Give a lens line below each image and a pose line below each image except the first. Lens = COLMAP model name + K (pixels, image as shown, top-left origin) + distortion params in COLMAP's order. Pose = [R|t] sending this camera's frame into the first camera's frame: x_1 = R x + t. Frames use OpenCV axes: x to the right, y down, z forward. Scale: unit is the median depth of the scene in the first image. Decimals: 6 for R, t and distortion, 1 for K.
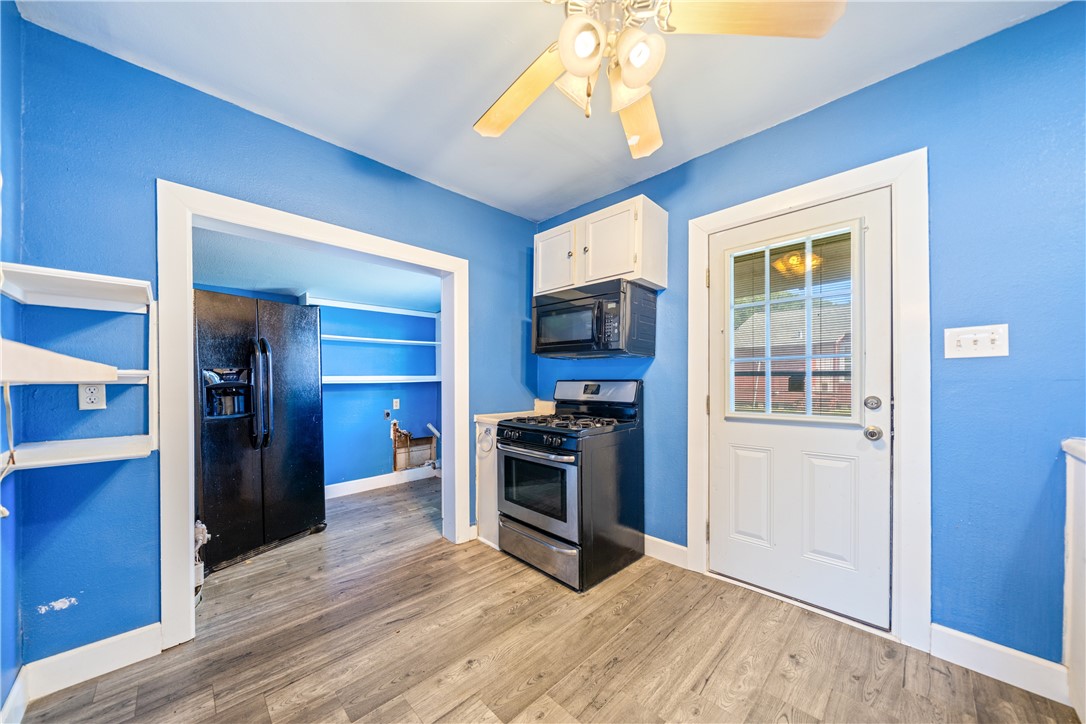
lens RADIAL K [[370.6, 0, 544.3], [0, 370.6, 384.2], [0, 0, 1]] dist [-0.001081, 0.000113]
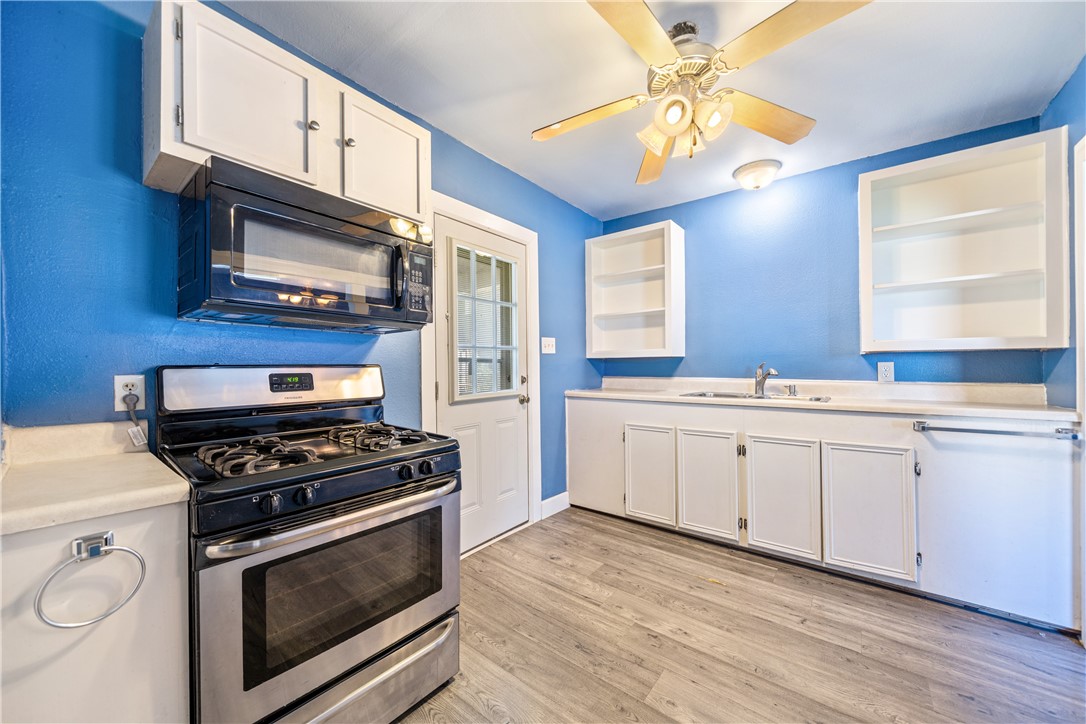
lens RADIAL K [[398.1, 0, 540.0], [0, 398.1, 364.1], [0, 0, 1]] dist [-0.000256, 0.000138]
pose [[-0.110431, 0.004719, 0.993873, -0.710382], [0.014637, 0.999888, -0.003121, -0.009057], [-0.993776, 0.014202, -0.110488, 0.999373]]
